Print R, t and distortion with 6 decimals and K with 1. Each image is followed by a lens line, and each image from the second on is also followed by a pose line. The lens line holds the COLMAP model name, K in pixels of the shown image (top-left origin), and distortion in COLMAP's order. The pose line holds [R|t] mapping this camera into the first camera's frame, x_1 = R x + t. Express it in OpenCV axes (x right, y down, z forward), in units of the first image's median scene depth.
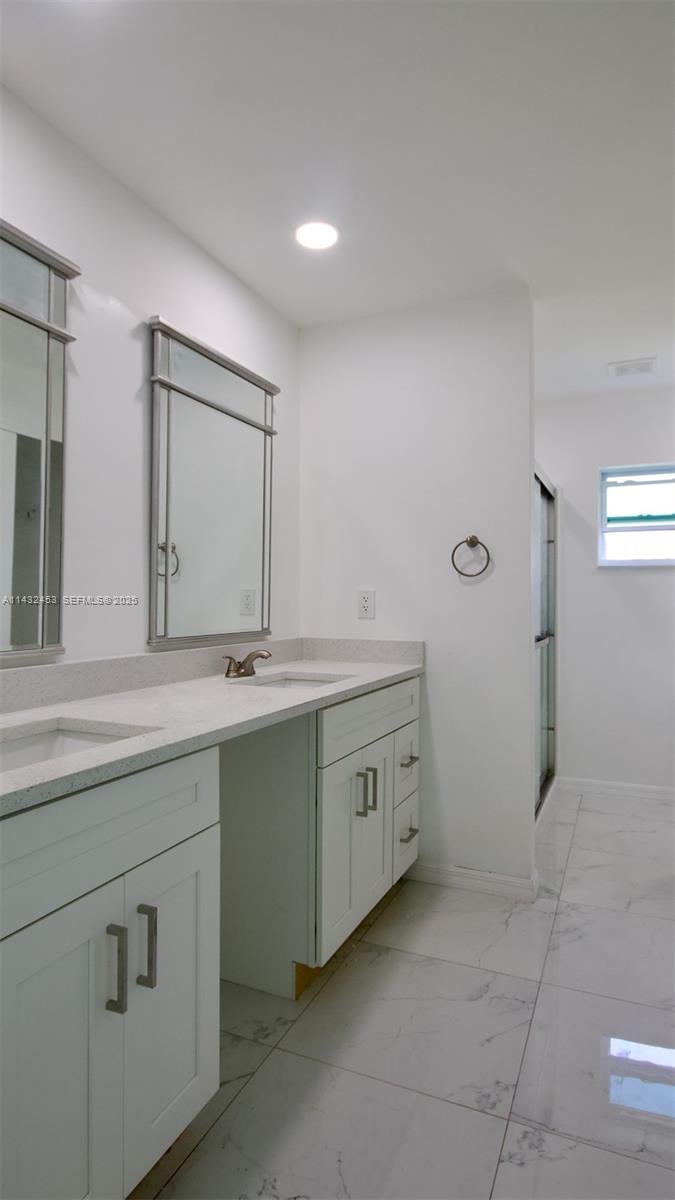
lens RADIAL K [[656.7, 0, 337.5], [0, 656.7, 600.0], [0, 0, 1]] dist [-0.000700, -0.000060]
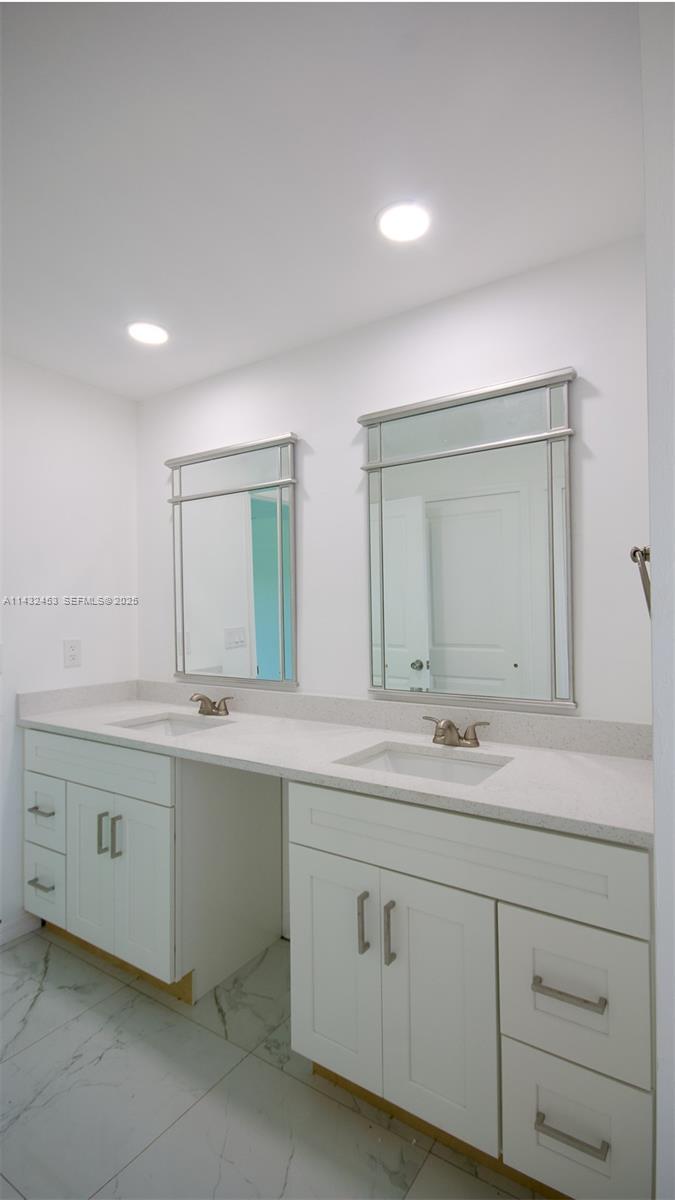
lens RADIAL K [[581.7, 0, 337.5], [0, 581.7, 600.0], [0, 0, 1]] dist [-0.000146, -0.000138]
pose [[-0.177783, -0.024293, -0.983770, 0.678047], [0.016573, 0.999480, -0.027676, -0.061224], [0.983930, -0.021224, -0.177288, 1.020463]]
